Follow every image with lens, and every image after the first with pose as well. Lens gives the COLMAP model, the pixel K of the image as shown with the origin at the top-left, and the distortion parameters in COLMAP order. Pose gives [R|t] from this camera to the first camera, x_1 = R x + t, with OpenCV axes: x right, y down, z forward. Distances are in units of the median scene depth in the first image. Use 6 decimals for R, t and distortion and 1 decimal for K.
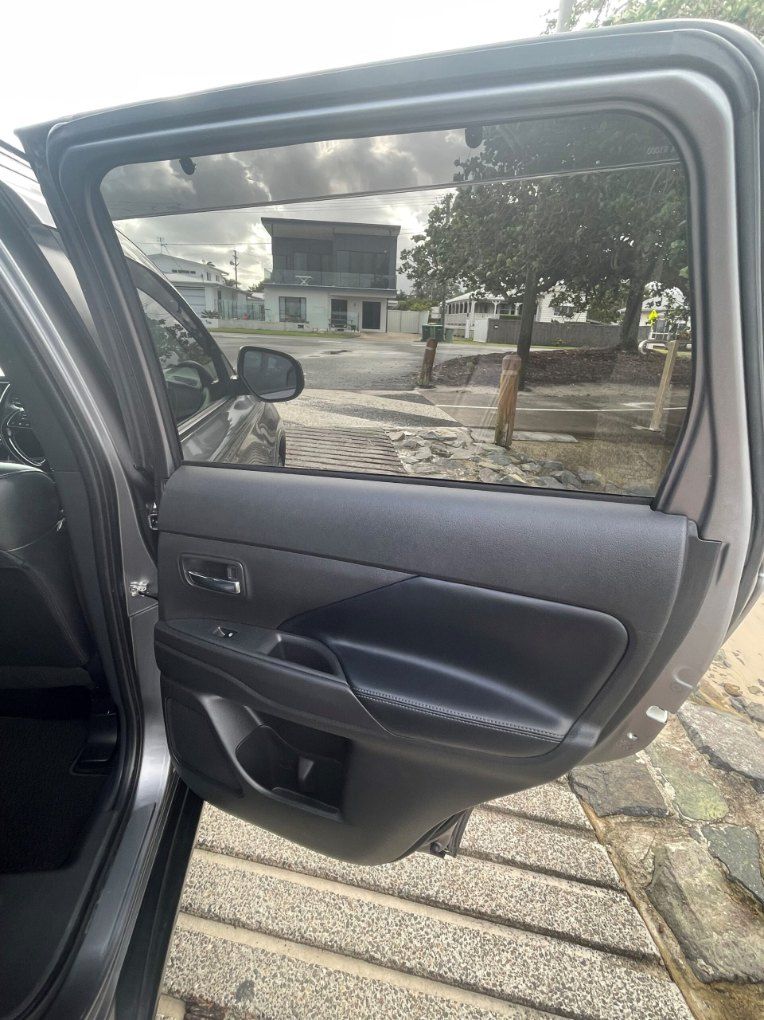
lens RADIAL K [[512.8, 0, 386.3], [0, 512.8, 508.7], [0, 0, 1]] dist [-0.002247, -0.001452]
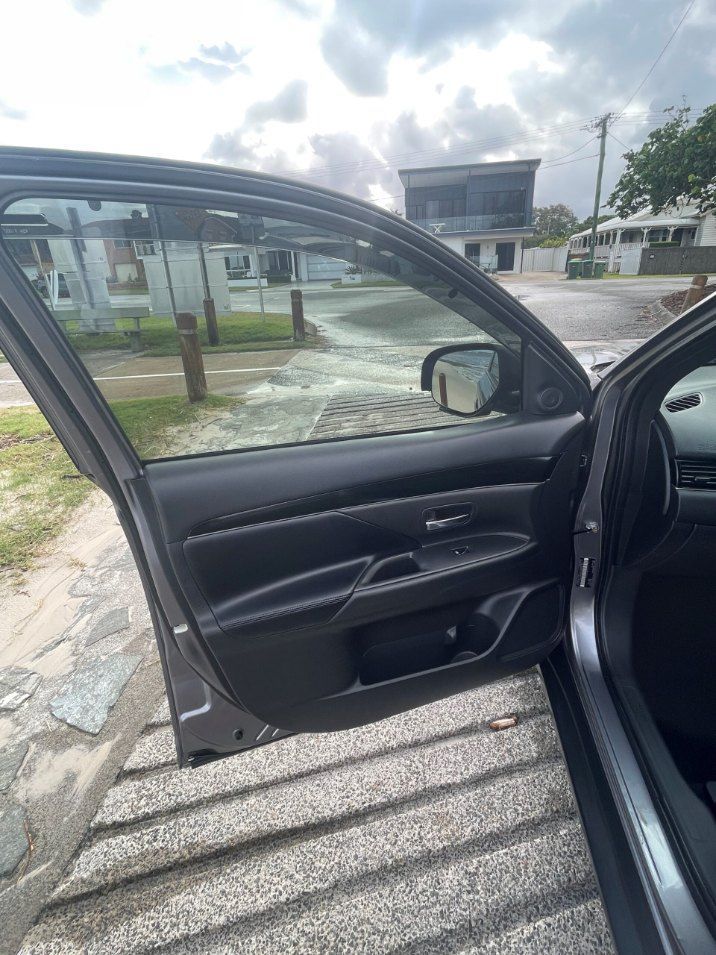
lens RADIAL K [[480.1, 0, 362.0], [0, 480.1, 476.2], [0, 0, 1]] dist [-0.002247, -0.001452]
pose [[0.969516, 0.013666, -0.244648, -0.068353], [0.000760, 0.998271, 0.058774, -0.008973], [0.245028, -0.057168, 0.967829, 0.010936]]
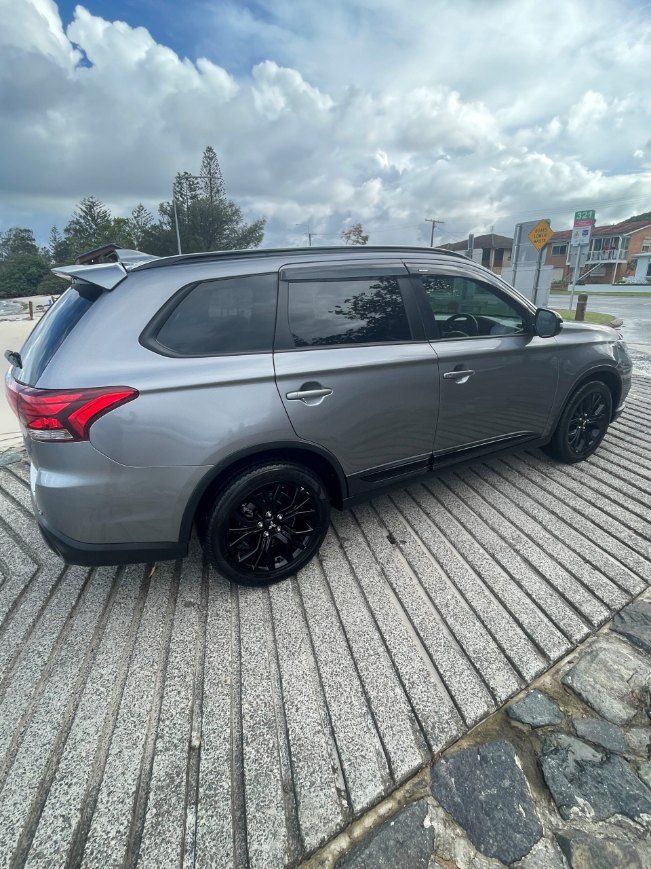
lens RADIAL K [[436.9, 0, 329.1], [0, 436.9, 433.4], [0, 0, 1]] dist [-0.002247, -0.001452]
pose [[0.398800, 0.252985, -0.881451, 0.048487], [-0.288617, 0.946974, 0.141210, 0.006176], [0.870436, 0.198087, 0.450670, -0.016500]]
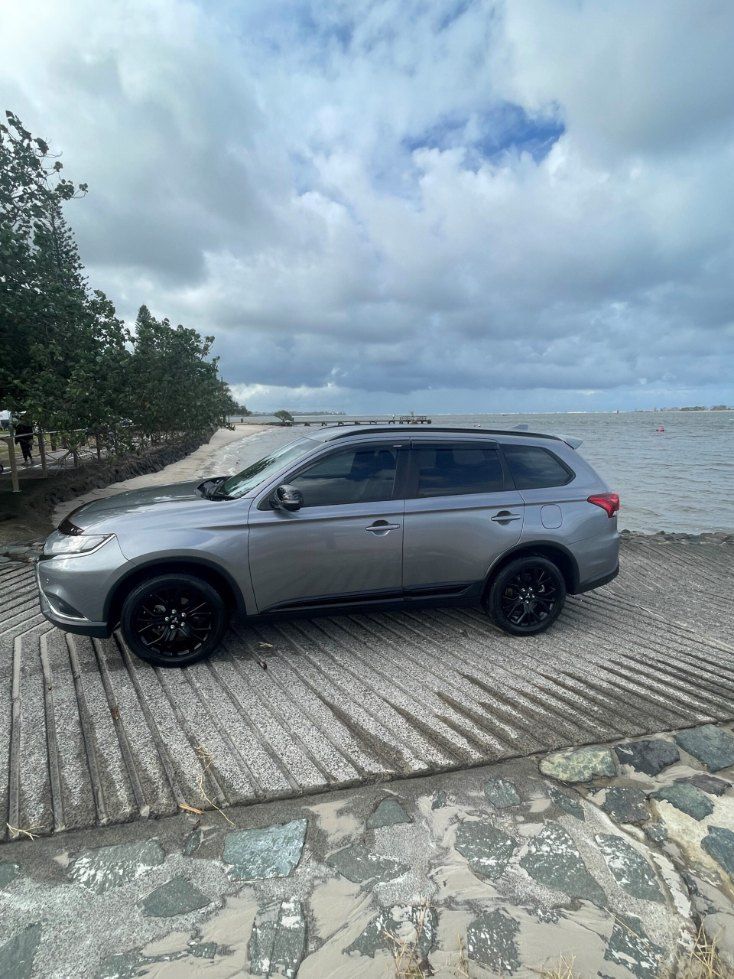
lens RADIAL K [[492.2, 0, 371.1], [0, 492.2, 488.2], [0, 0, 1]] dist [-0.002247, -0.001452]
pose [[-0.132761, -0.189854, 0.972795, -0.150928], [0.345031, 0.911241, 0.224928, -0.027761], [-0.929154, 0.365507, -0.055472, 0.028317]]
